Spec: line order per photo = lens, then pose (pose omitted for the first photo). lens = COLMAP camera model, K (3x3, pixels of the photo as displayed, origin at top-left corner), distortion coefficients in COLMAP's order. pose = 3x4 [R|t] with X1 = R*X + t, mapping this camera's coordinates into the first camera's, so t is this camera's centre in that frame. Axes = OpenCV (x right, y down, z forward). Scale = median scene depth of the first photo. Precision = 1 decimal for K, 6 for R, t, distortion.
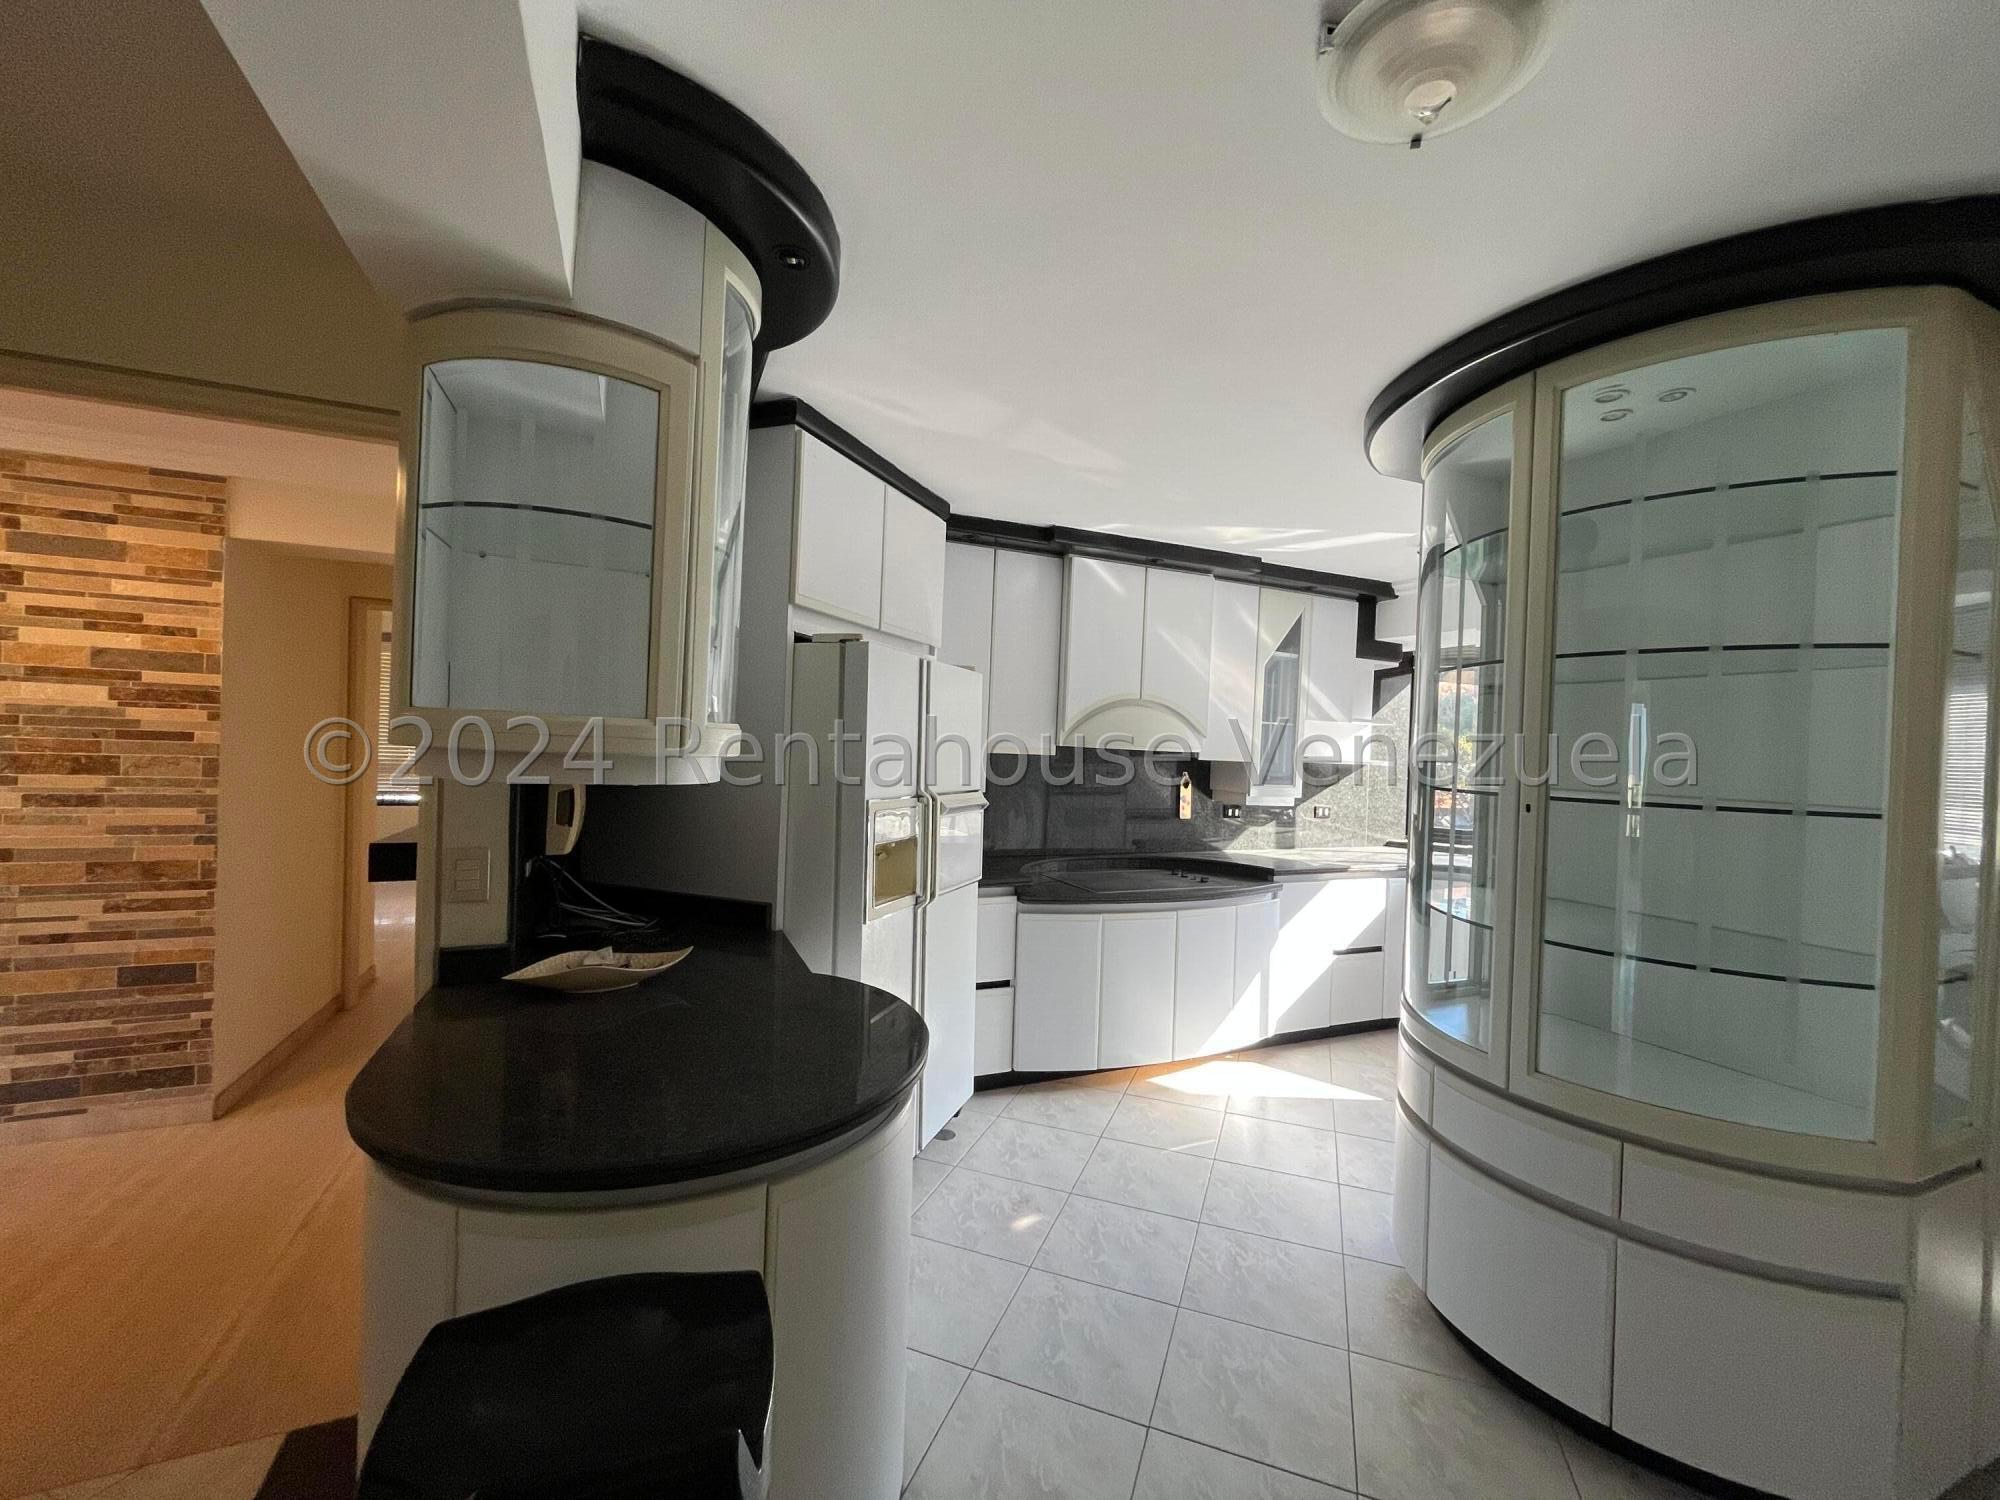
lens RADIAL K [[812.7, 0, 999.8], [0, 812.7, 758.2], [0, 0, 1]] dist [0.001723, 0.000346]
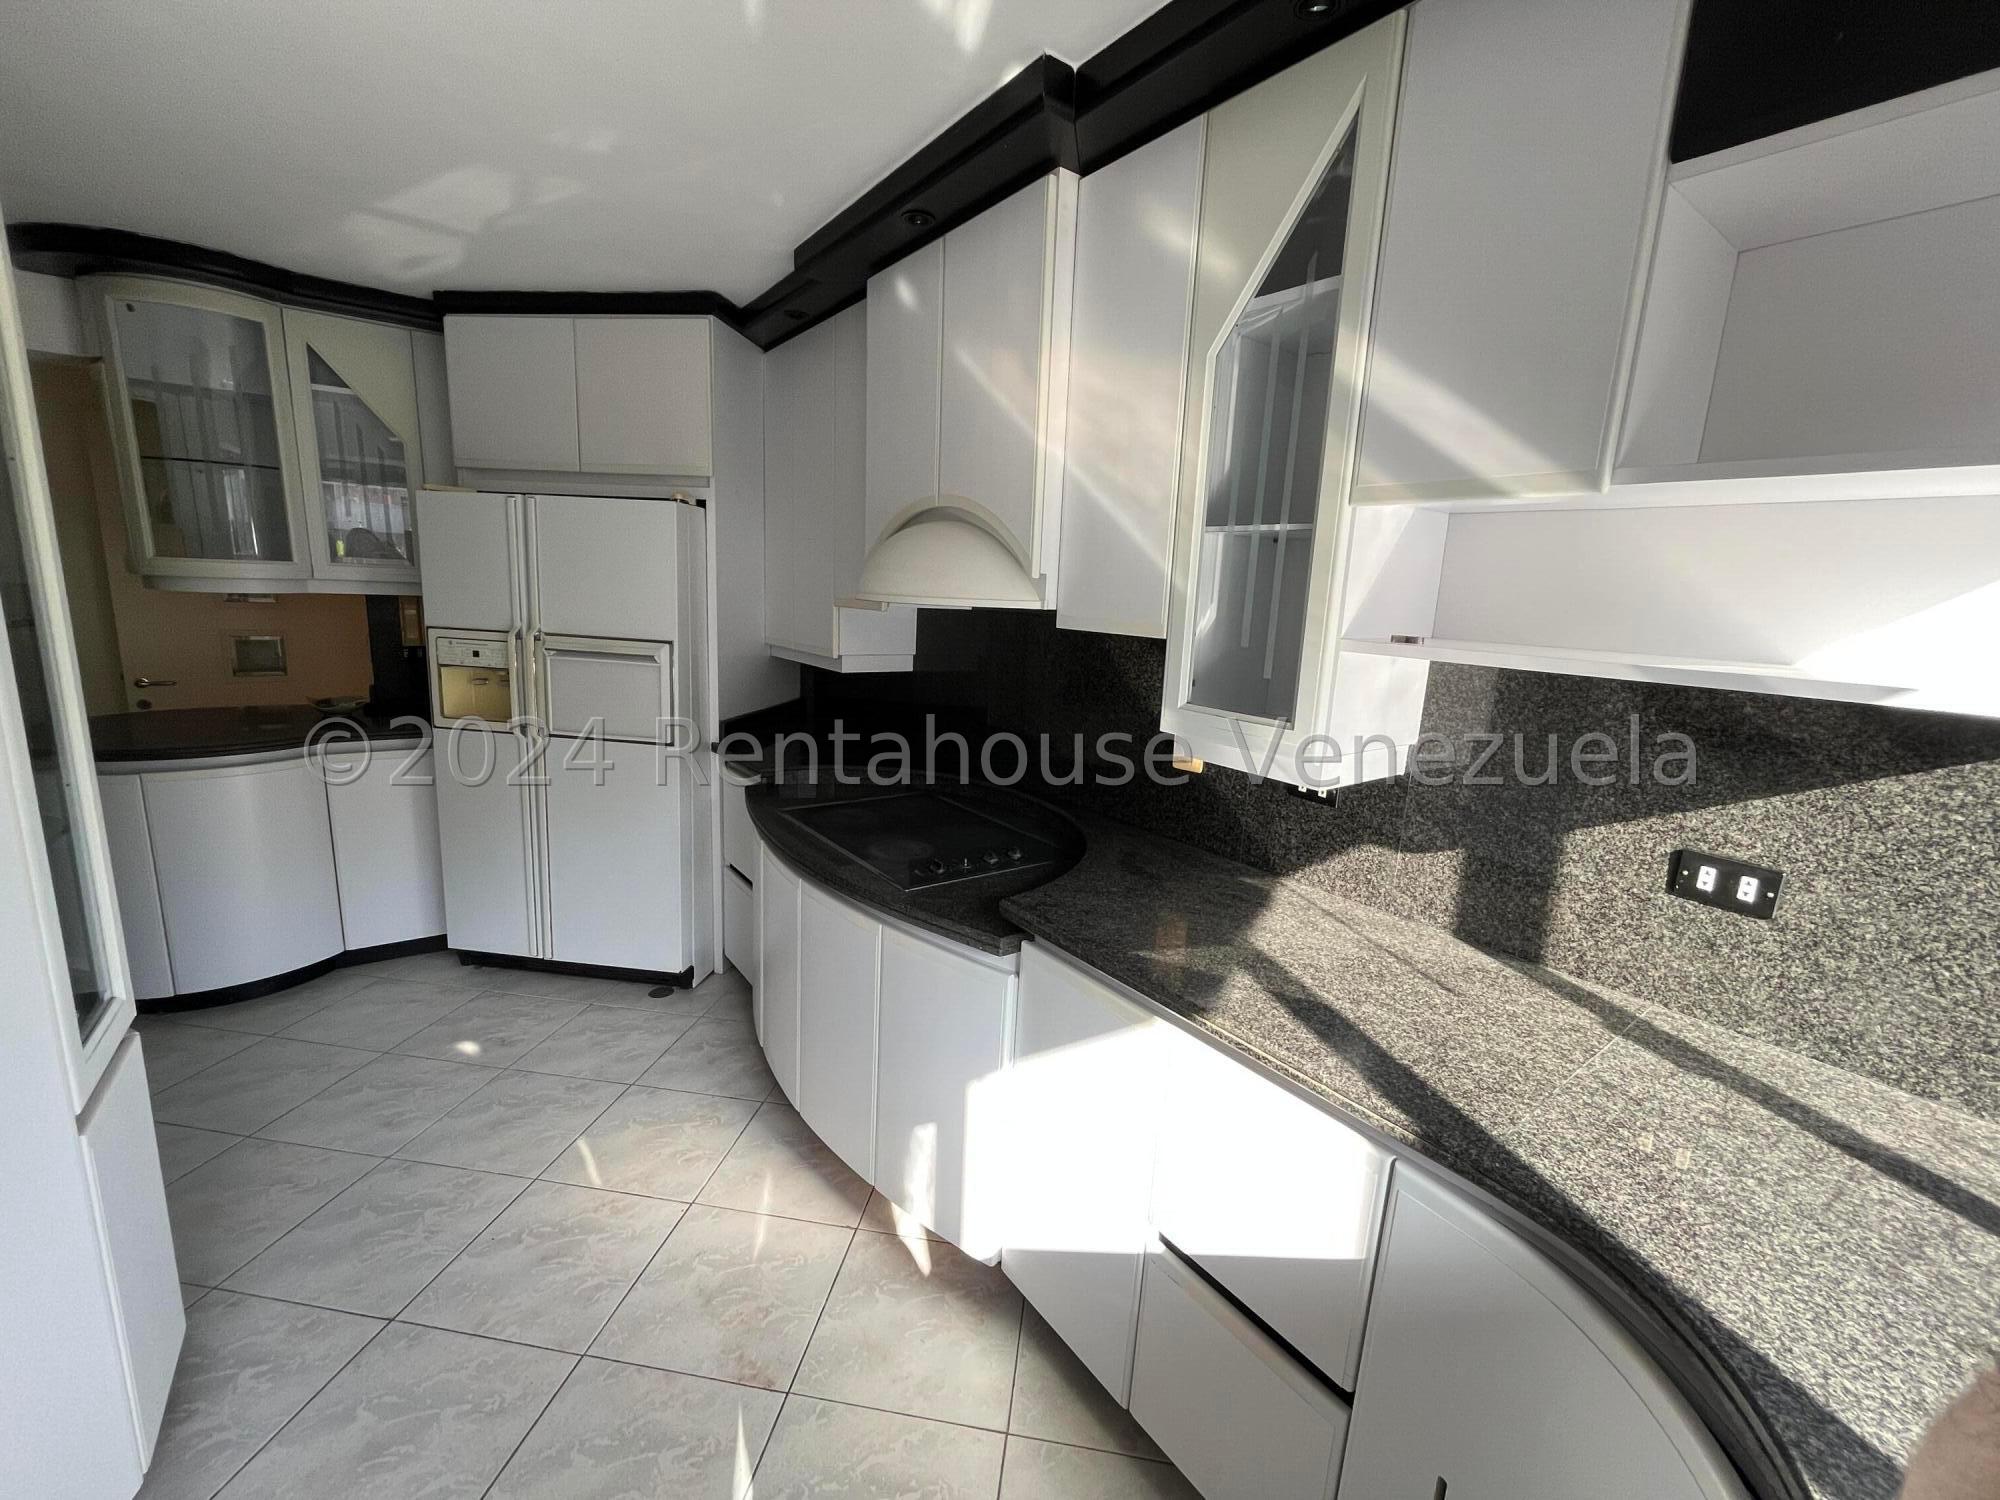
lens RADIAL K [[823.0, 0, 998.4], [0, 823.0, 744.9], [0, 0, 1]] dist [0.000358, 0.000109]
pose [[0.215451, 0.163296, -0.962765, 1.028251], [-0.045459, 0.986527, 0.157153, -0.004724], [0.975456, 0.009908, 0.219971, 1.303873]]
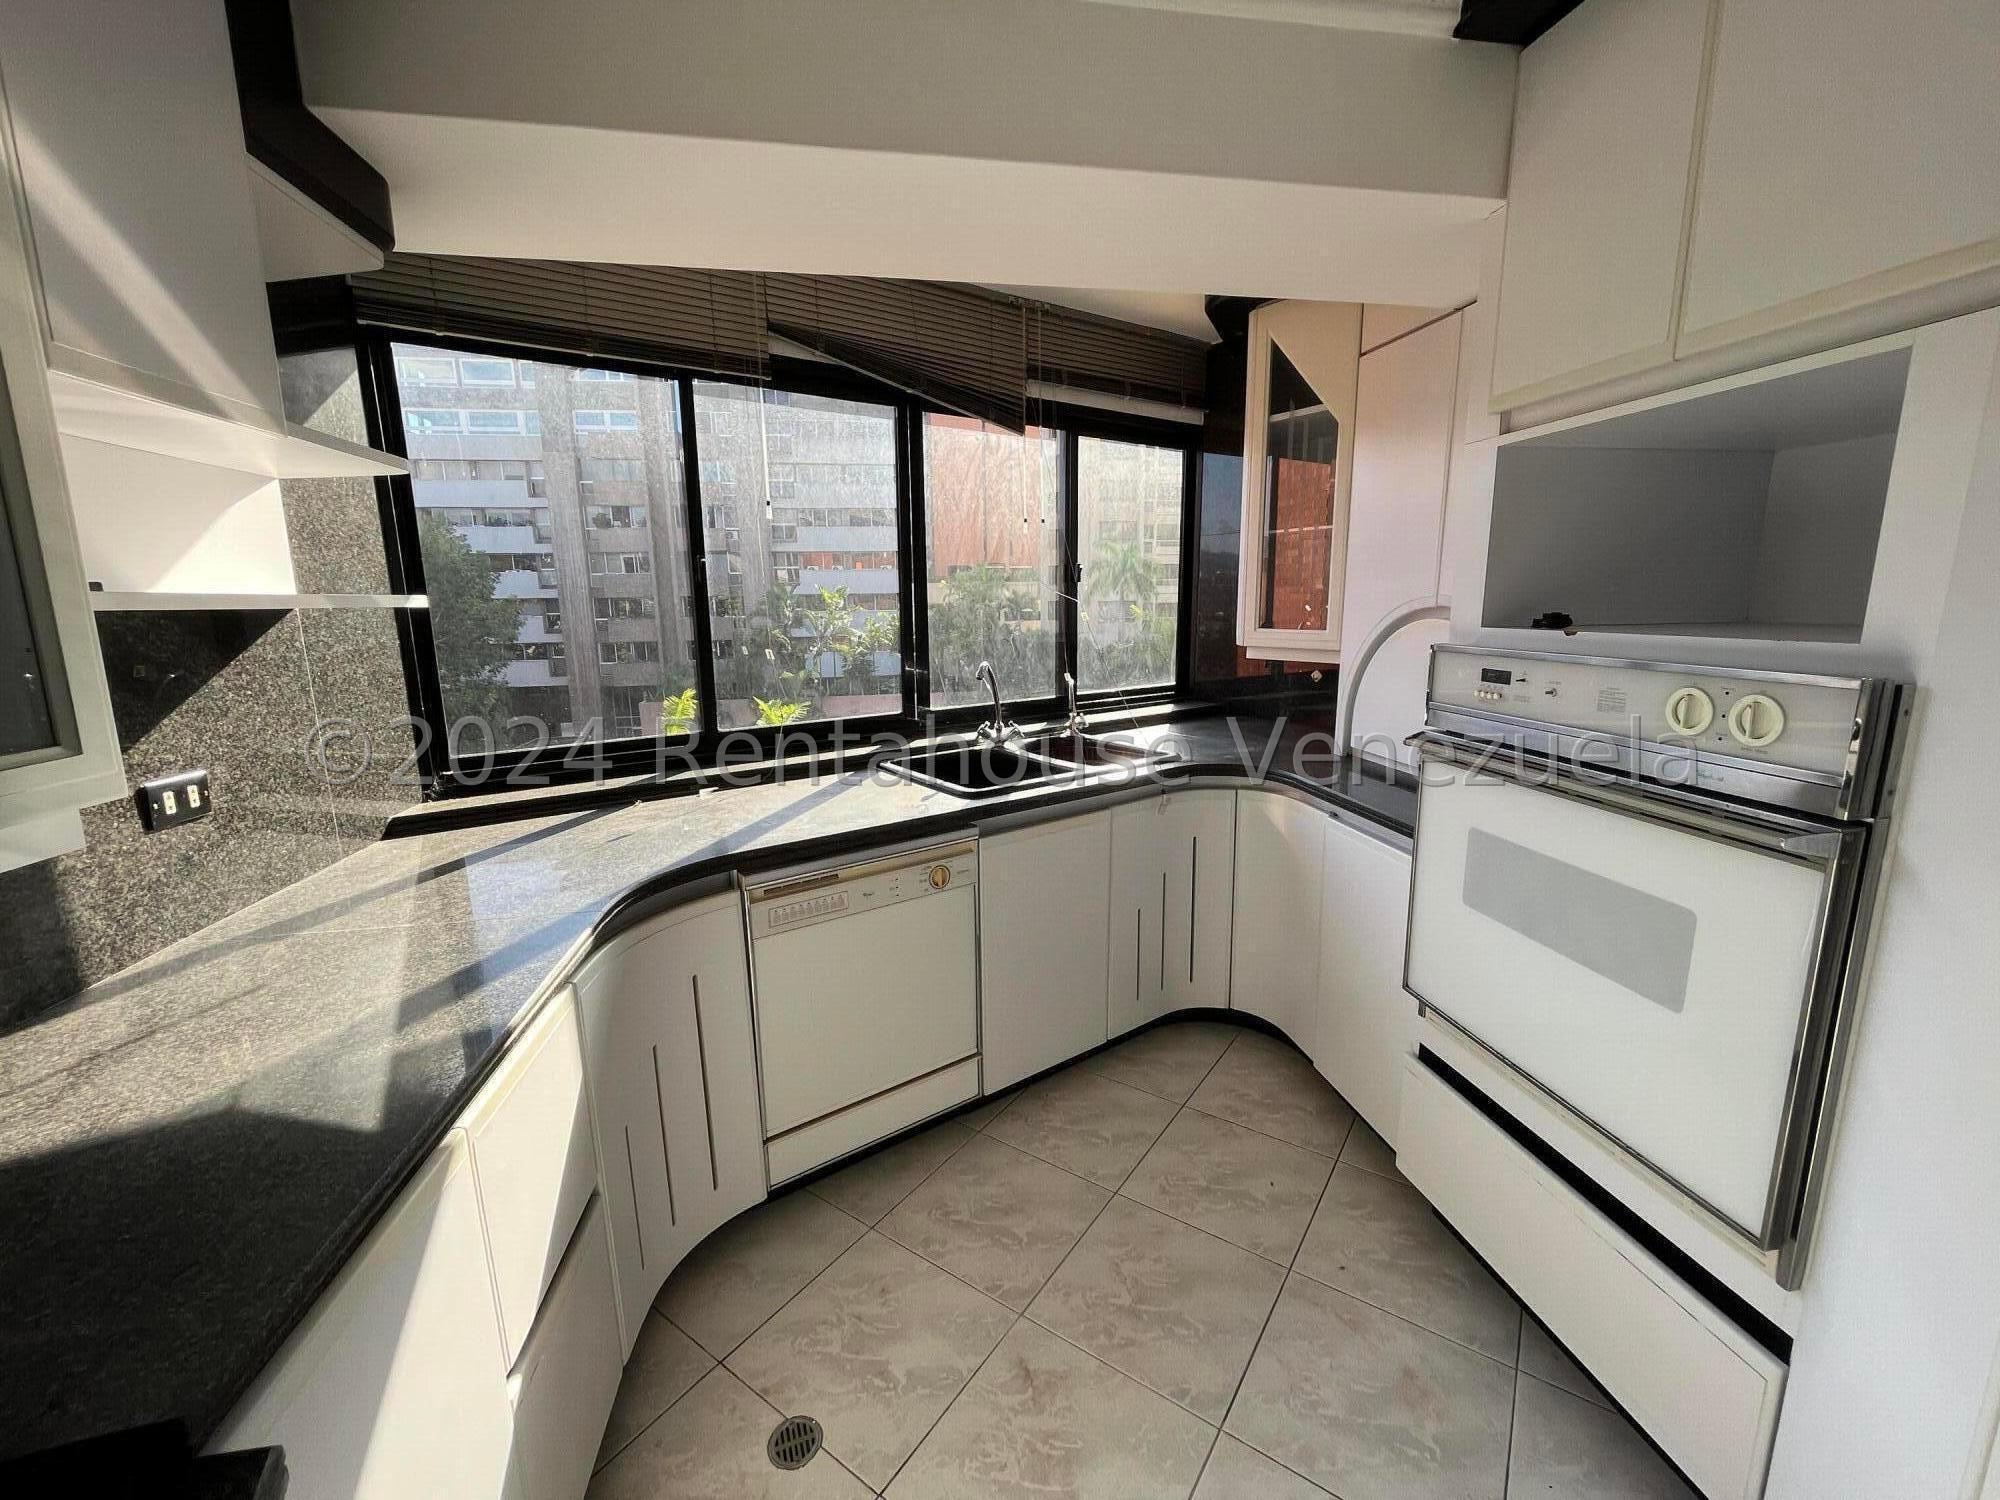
lens RADIAL K [[790.2, 0, 1000.1], [0, 790.2, 741.7], [0, 0, 1]] dist [-0.000090, 0.000007]
pose [[0.250423, -0.205307, 0.946117, 0.403137], [0.023775, 0.978265, 0.205991, 0.003720], [-0.967845, -0.029091, 0.249861, 1.209499]]
